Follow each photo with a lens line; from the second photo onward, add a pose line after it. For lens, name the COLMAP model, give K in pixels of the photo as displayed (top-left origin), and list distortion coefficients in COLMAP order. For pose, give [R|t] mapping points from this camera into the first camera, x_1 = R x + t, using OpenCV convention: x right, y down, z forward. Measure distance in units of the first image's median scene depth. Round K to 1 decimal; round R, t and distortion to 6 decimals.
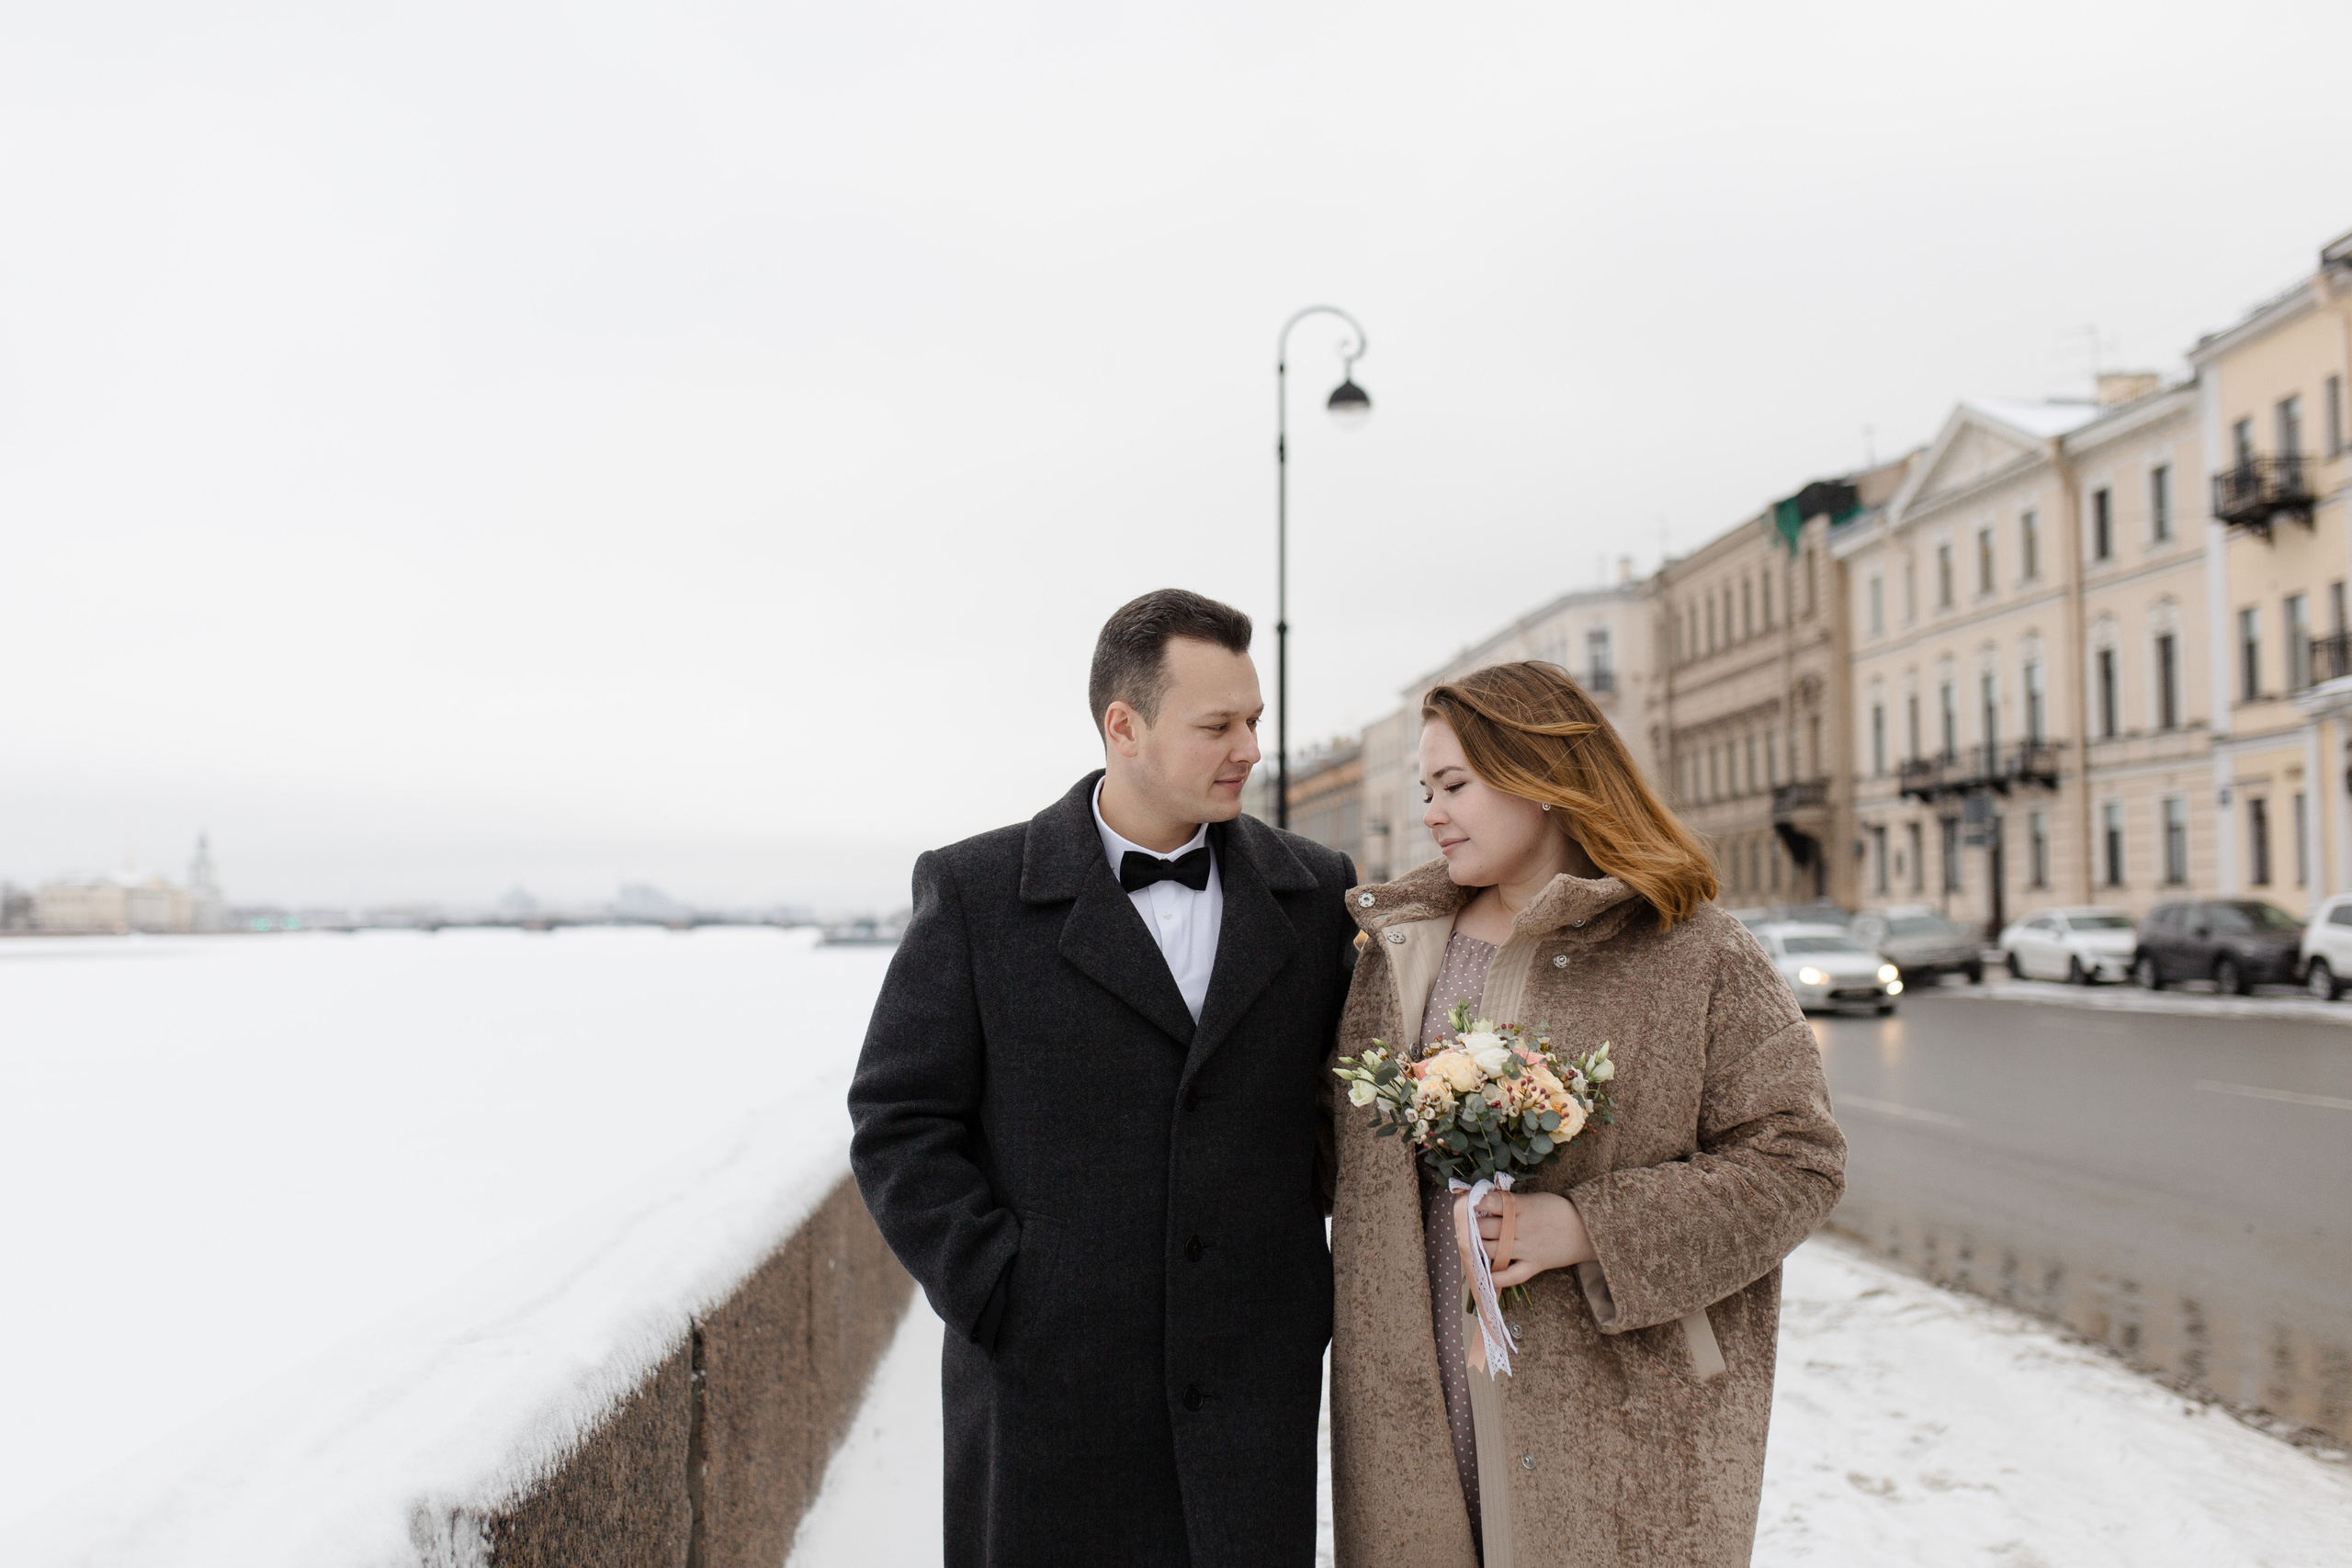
lens RADIAL K [[2385.3, 0, 1176.0], [0, 2385.3, 784.0], [0, 0, 1]] dist [-0.009608, -0.019739]
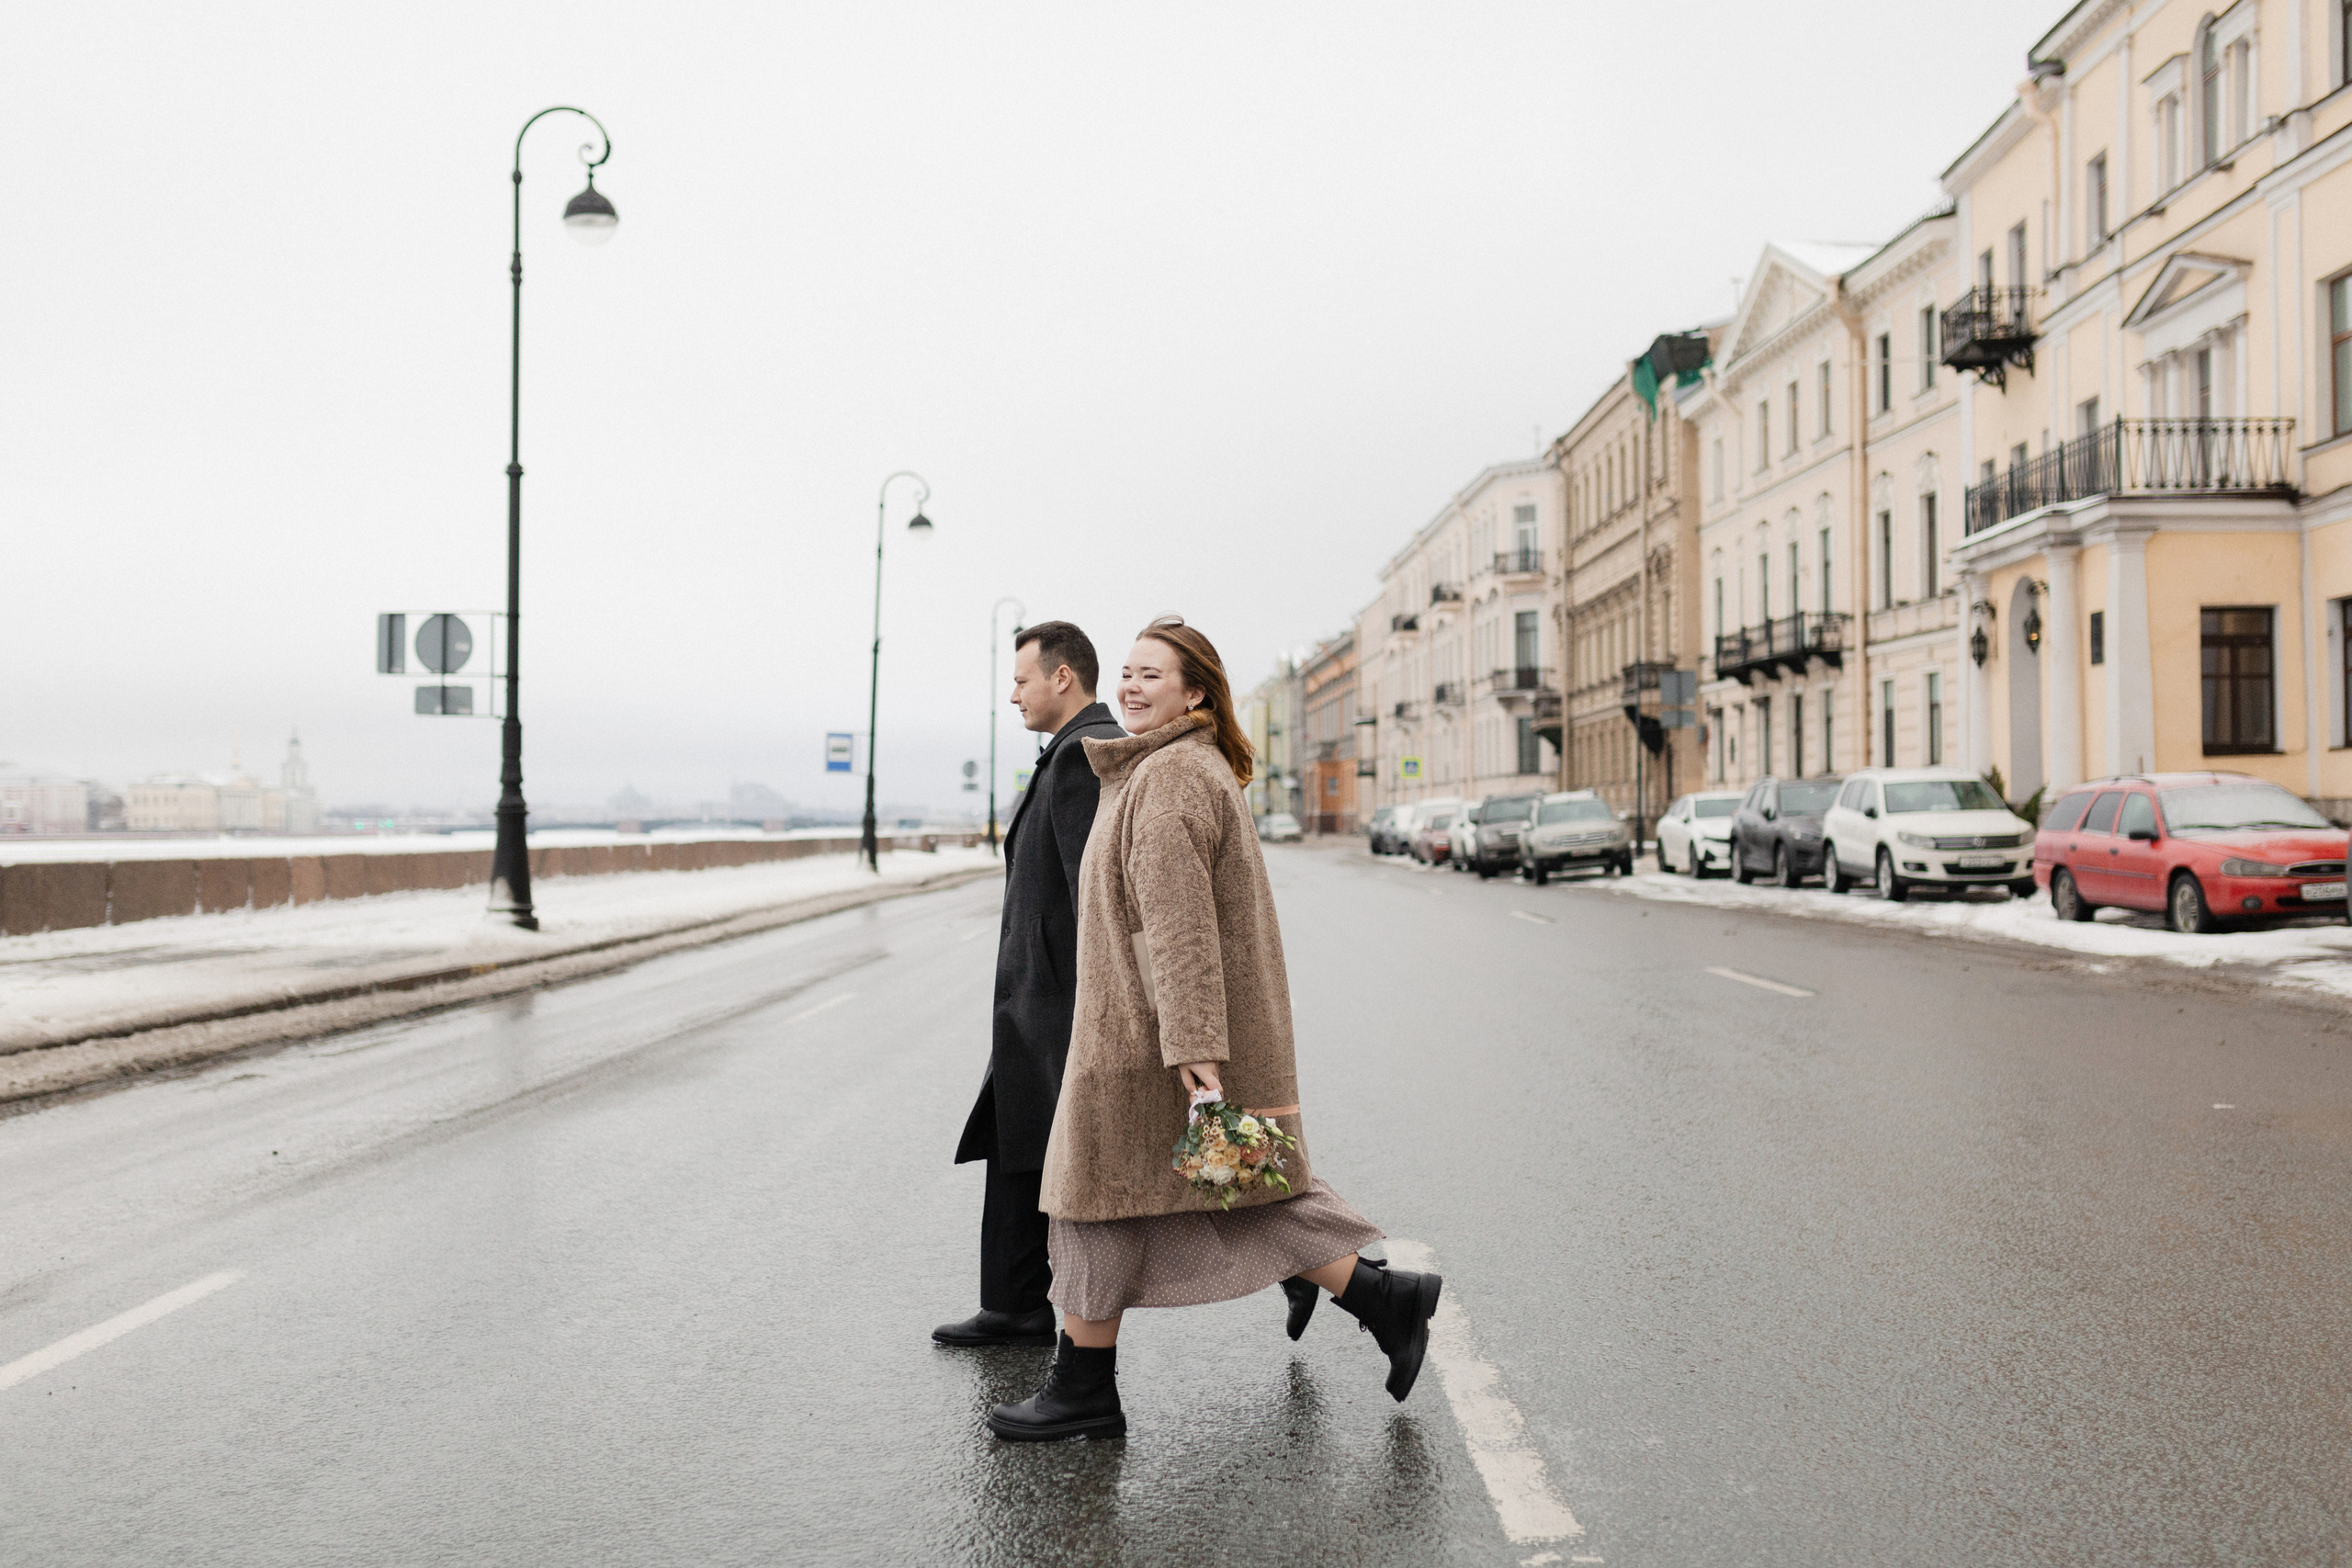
lens RADIAL K [[2461.8, 0, 1176.0], [0, 2461.8, 784.0], [0, 0, 1]] dist [-0.010272, -0.008150]
pose [[0.998762, -0.001827, -0.049703, 0.149352], [0.003930, 0.999099, 0.042250, 0.006163], [0.049581, -0.042393, 0.997870, 0.039520]]
